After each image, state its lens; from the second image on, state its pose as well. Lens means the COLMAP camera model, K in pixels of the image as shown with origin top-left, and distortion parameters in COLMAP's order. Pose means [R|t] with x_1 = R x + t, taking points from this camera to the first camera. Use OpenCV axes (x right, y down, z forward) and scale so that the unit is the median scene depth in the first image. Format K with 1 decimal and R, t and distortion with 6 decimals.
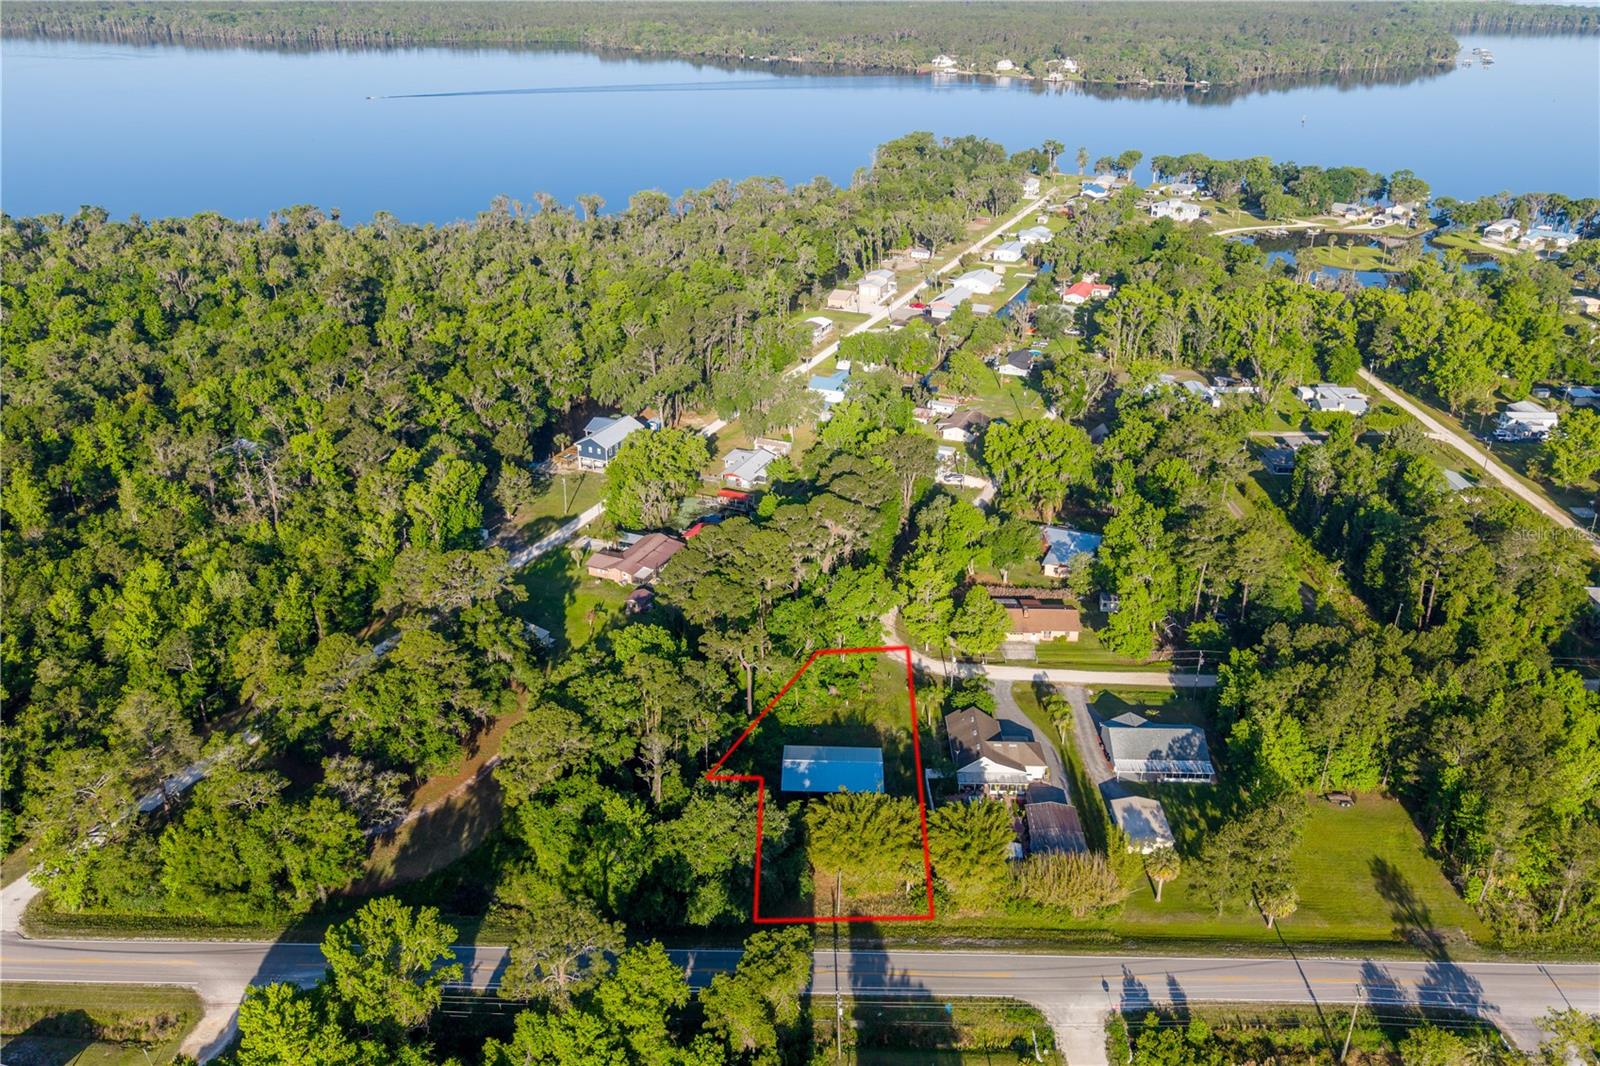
lens RADIAL K [[1273.5, 0, 795.3], [0, 1273.5, 531.7], [0, 0, 1]] dist [0.012393, -0.008263]
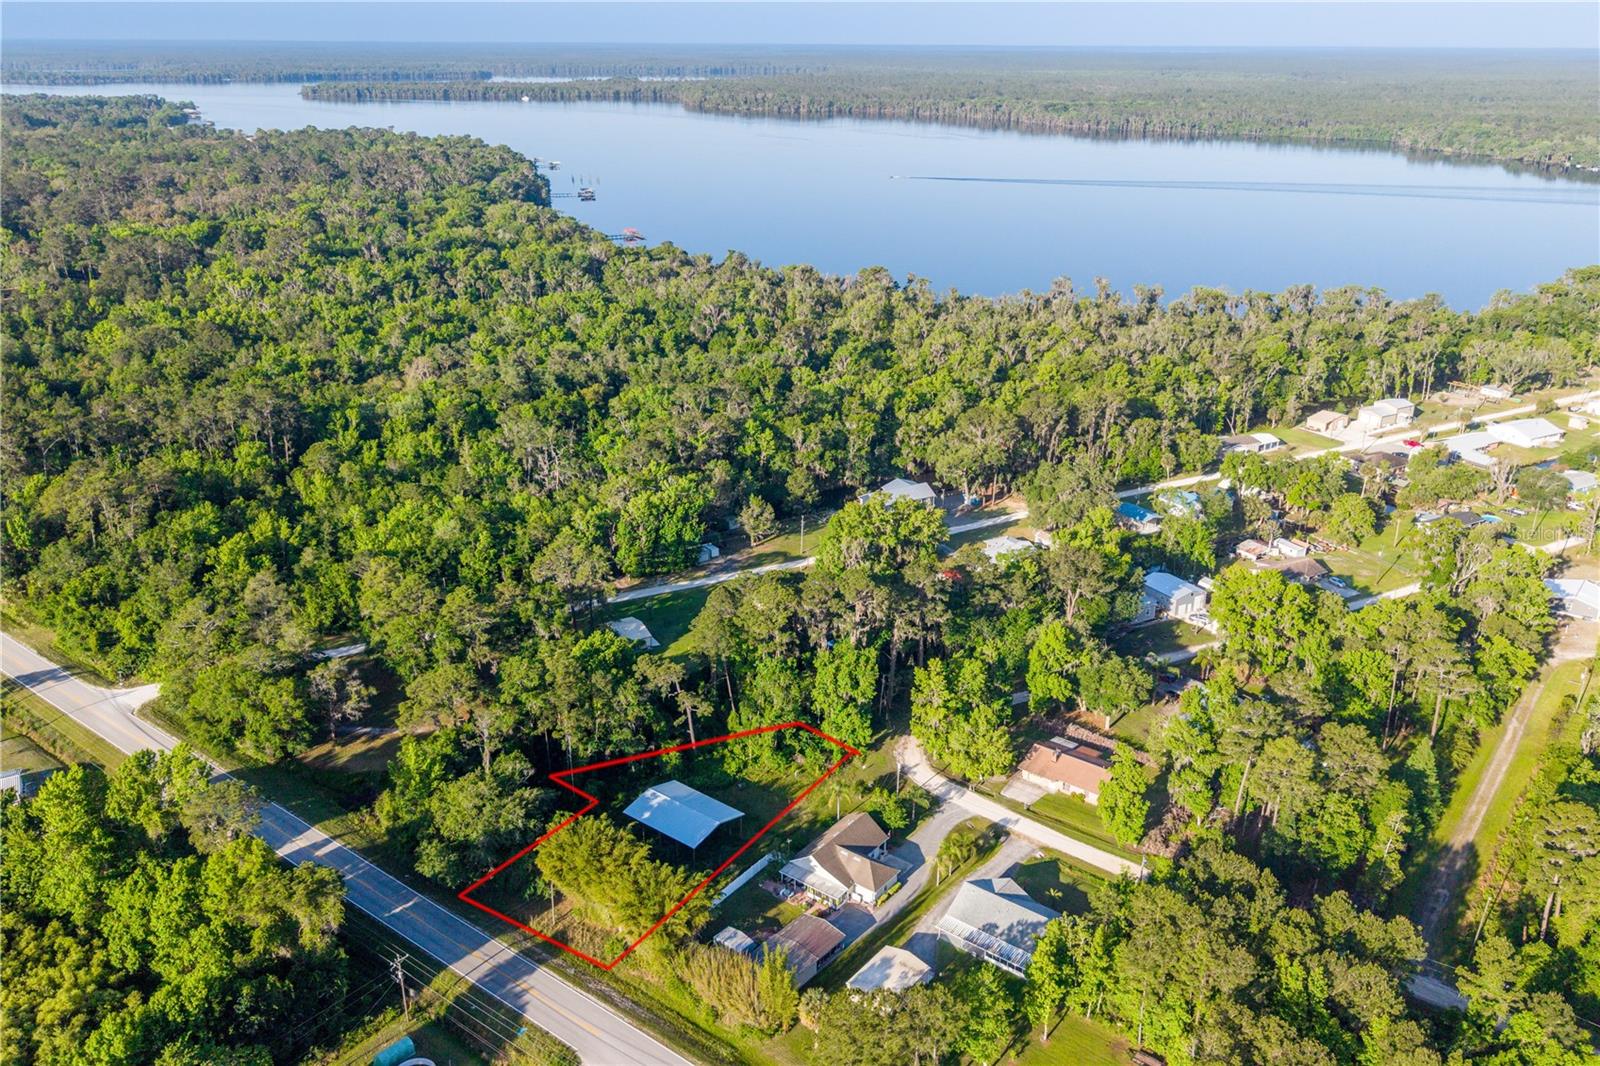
lens RADIAL K [[1273.5, 0, 795.3], [0, 1273.5, 531.7], [0, 0, 1]] dist [0.012393, -0.008263]
pose [[0.801069, 0.213600, -0.559163, 0.517076], [-0.249632, 0.968263, 0.012249, -0.056125], [0.544034, 0.129773, 0.828967, 0.140185]]
